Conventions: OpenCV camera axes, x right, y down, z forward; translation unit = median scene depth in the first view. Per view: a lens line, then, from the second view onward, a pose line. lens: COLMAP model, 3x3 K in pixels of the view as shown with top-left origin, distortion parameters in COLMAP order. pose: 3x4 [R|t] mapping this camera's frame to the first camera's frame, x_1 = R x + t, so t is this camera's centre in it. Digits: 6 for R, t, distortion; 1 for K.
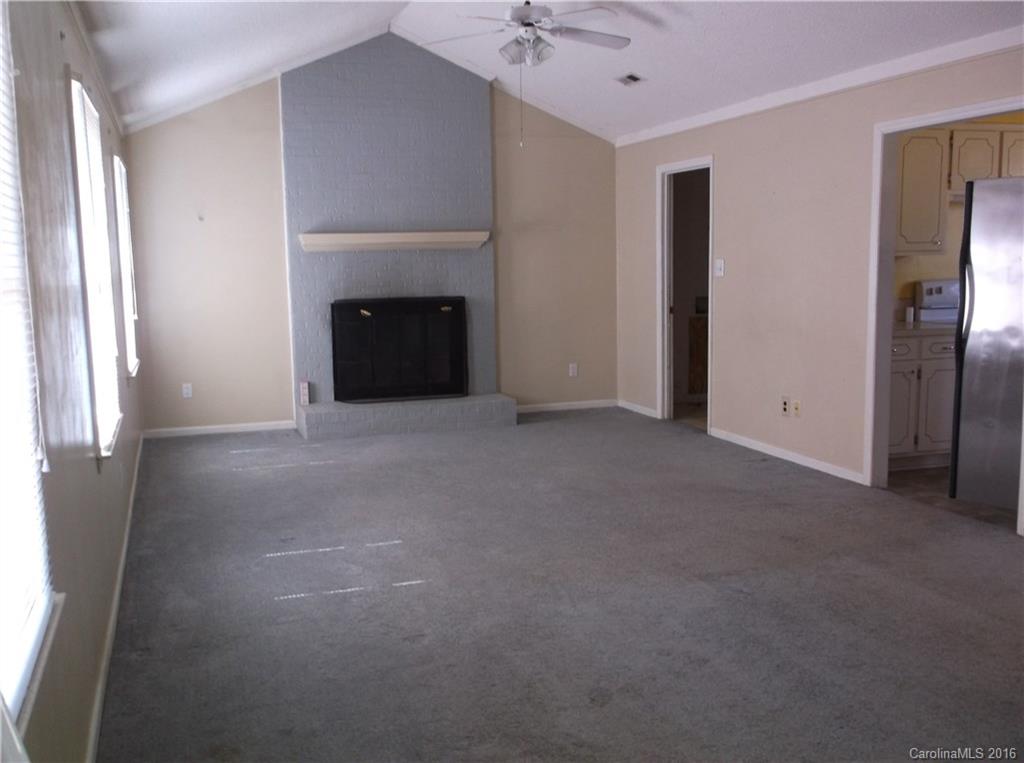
lens RADIAL K [[990.0, 0, 512.0], [0, 990.0, 381.5], [0, 0, 1]] dist [-0.002761, -0.001138]
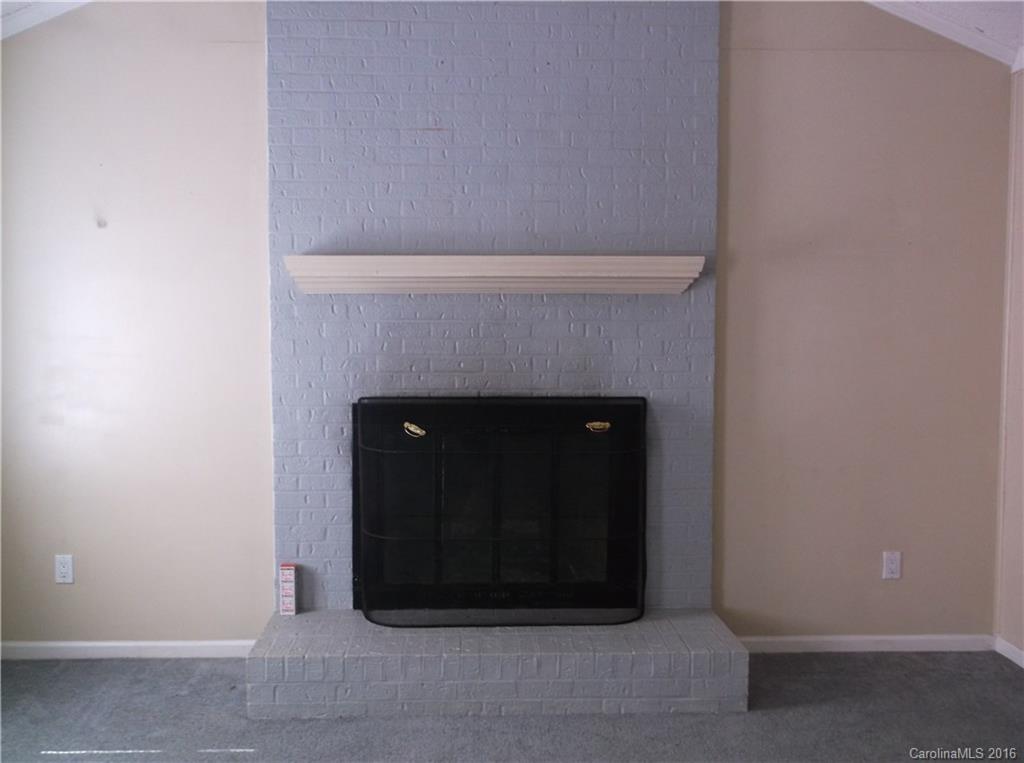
lens RADIAL K [[990.0, 0, 512.0], [0, 990.0, 381.5], [0, 0, 1]] dist [-0.002761, -0.001138]
pose [[0.958617, 0.038262, -0.282117, 0.022475], [-0.054565, 0.997250, -0.050158, -0.070078], [0.279422, 0.063476, 0.958068, 0.569567]]
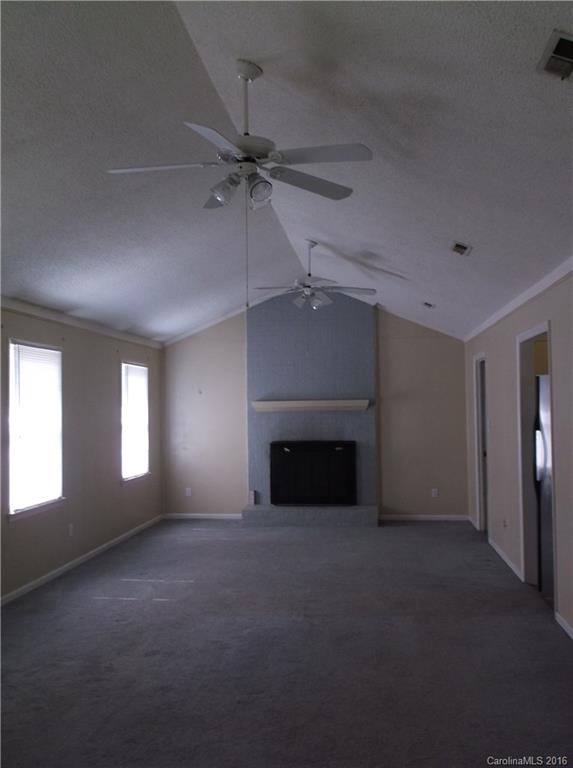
lens RADIAL K [[770.8, 0, 322.5], [0, 770.8, 383.3], [0, 0, 1]] dist [-0.000751, -0.002977]
pose [[0.909256, -0.005696, -0.416199, 0.427459], [-0.055979, 0.989149, -0.135832, -0.008507], [0.412456, 0.146804, 0.899071, -0.126084]]
